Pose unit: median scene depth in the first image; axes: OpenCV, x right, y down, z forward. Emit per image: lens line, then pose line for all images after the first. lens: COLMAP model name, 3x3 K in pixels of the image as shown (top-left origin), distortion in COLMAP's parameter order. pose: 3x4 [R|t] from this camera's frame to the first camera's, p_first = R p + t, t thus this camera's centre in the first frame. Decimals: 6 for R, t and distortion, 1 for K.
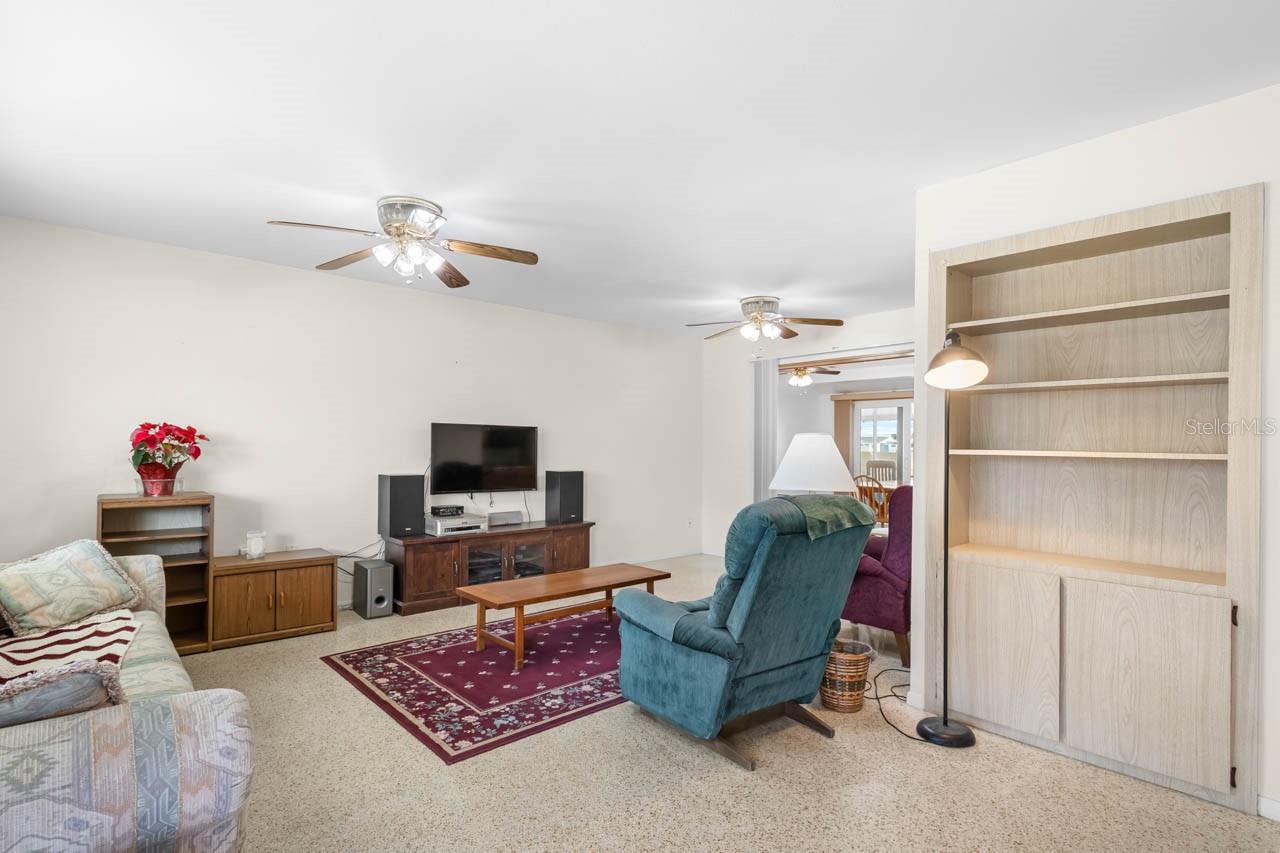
lens RADIAL K [[635.1, 0, 641.8], [0, 635.1, 446.9], [0, 0, 1]] dist [0.007801, -0.001872]
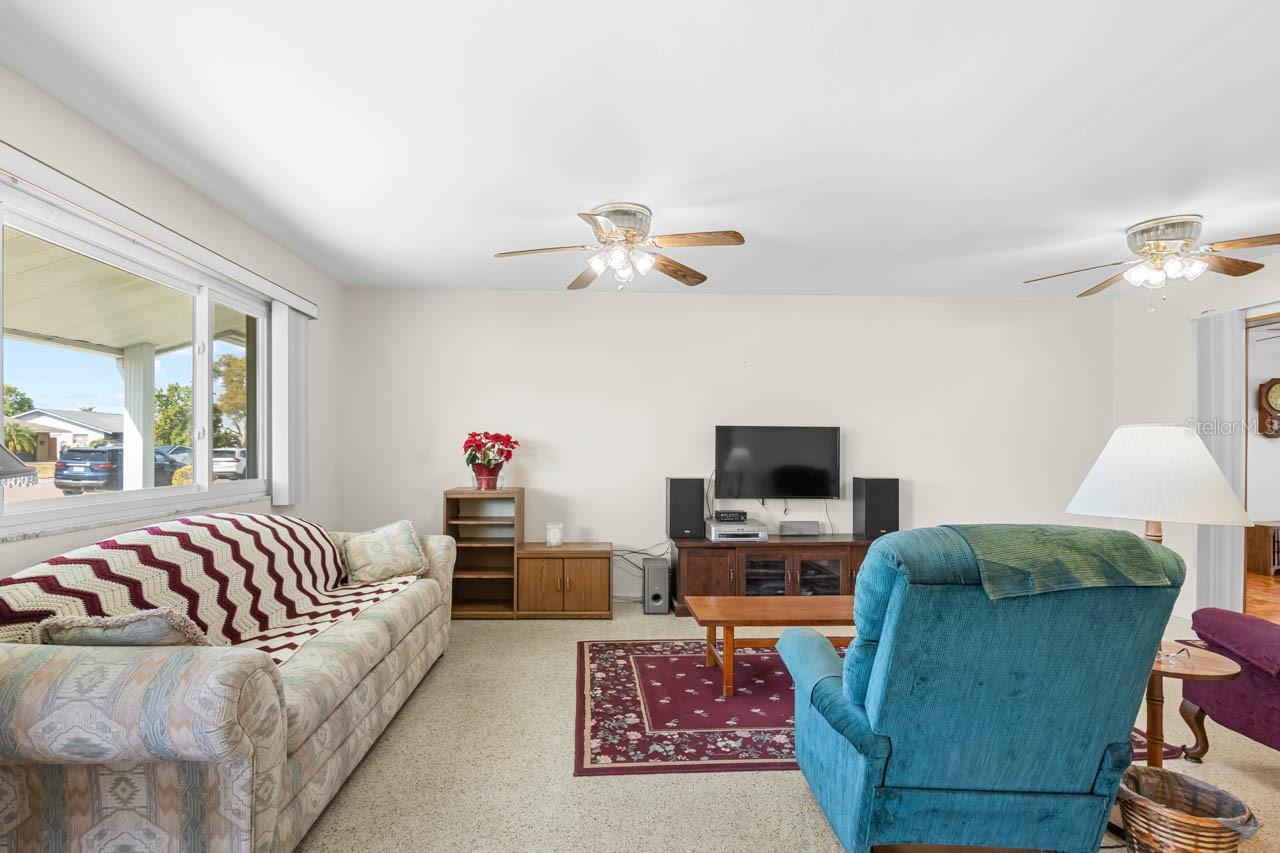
lens RADIAL K [[635.1, 0, 614.8], [0, 635.1, 450.5], [0, 0, 1]] dist [0.007801, -0.001872]
pose [[0.770883, -0.004302, -0.636963, 0.255603], [0.003844, 0.999990, -0.002101, 0.002709], [0.636966, -0.000829, 0.770892, 0.201491]]
